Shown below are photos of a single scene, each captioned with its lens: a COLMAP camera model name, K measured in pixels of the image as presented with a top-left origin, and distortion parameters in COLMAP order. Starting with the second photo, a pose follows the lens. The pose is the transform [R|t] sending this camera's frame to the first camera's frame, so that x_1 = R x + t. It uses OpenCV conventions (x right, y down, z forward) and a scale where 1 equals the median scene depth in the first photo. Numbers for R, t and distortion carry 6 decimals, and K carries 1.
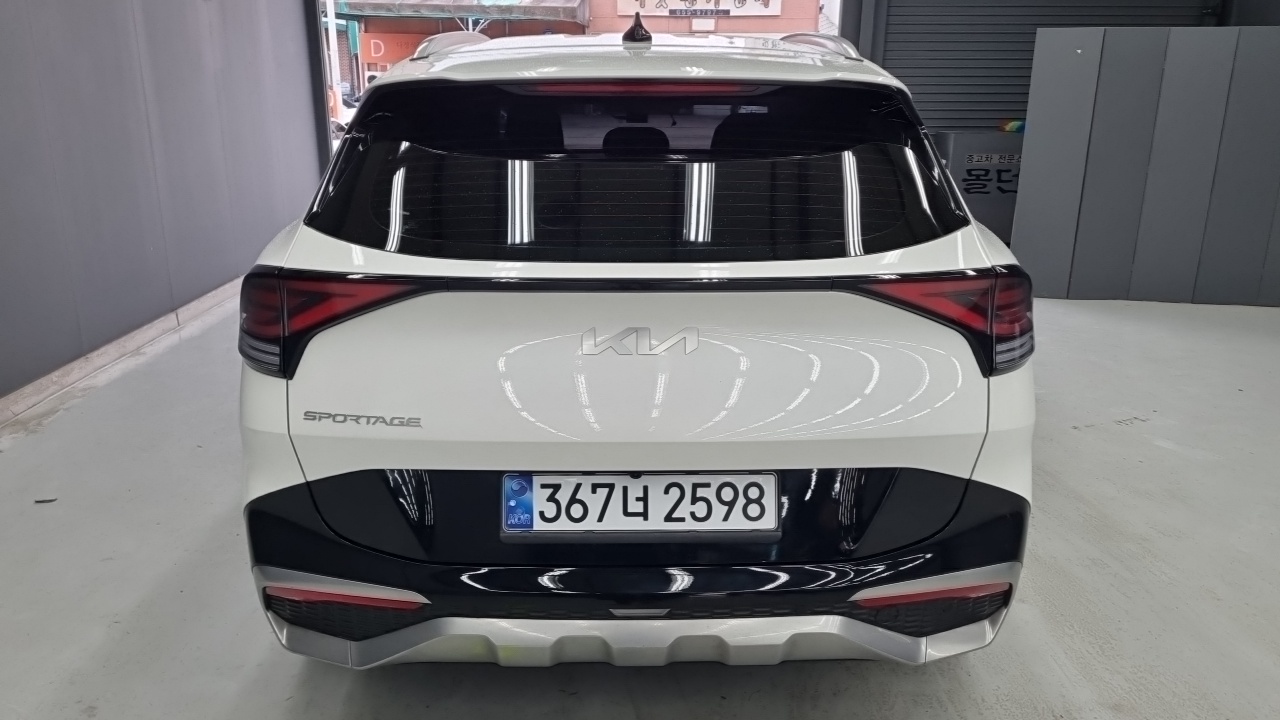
lens RADIAL K [[998.5, 0, 637.8], [0, 998.5, 357.6], [0, 0, 1]] dist [0.046645, -0.003637]
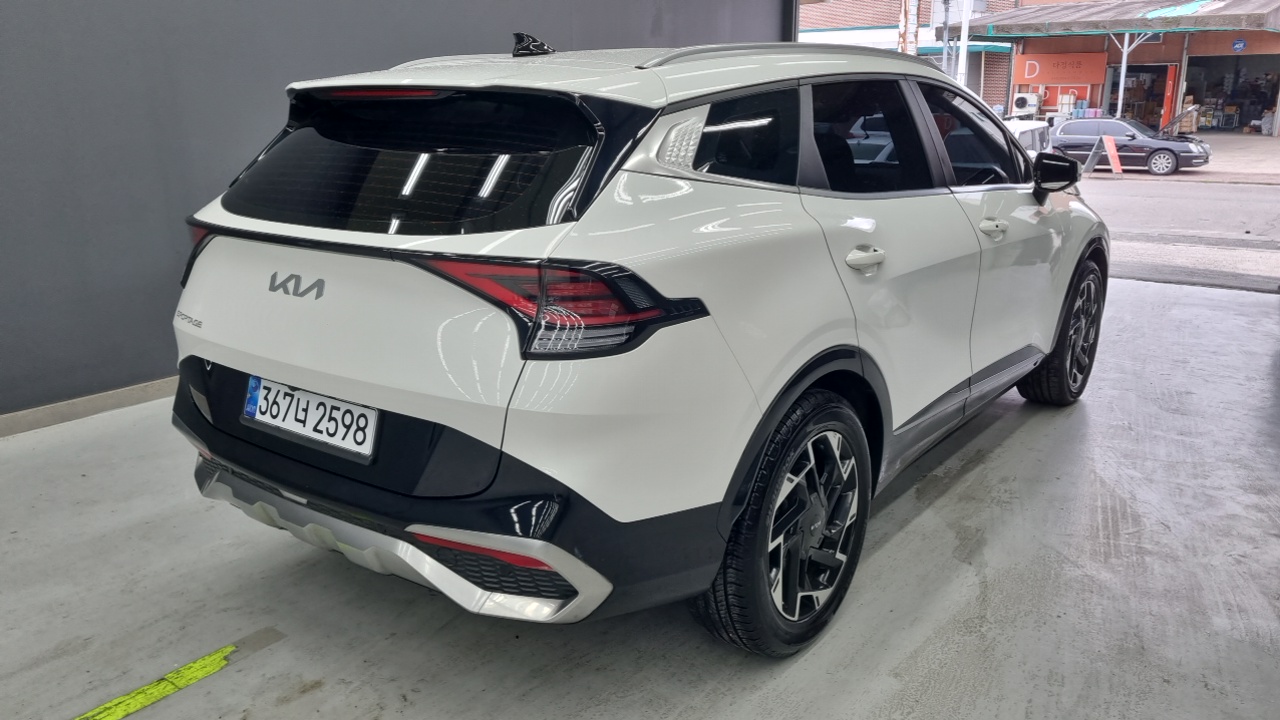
lens RADIAL K [[998.5, 0, 639.8], [0, 998.5, 358.0], [0, 0, 1]] dist [0.046645, -0.003637]
pose [[0.785663, 0.152572, -0.599546, 1.104340], [-0.165794, 0.985590, 0.033551, -0.039355], [0.596025, 0.073042, 0.799637, 0.219059]]
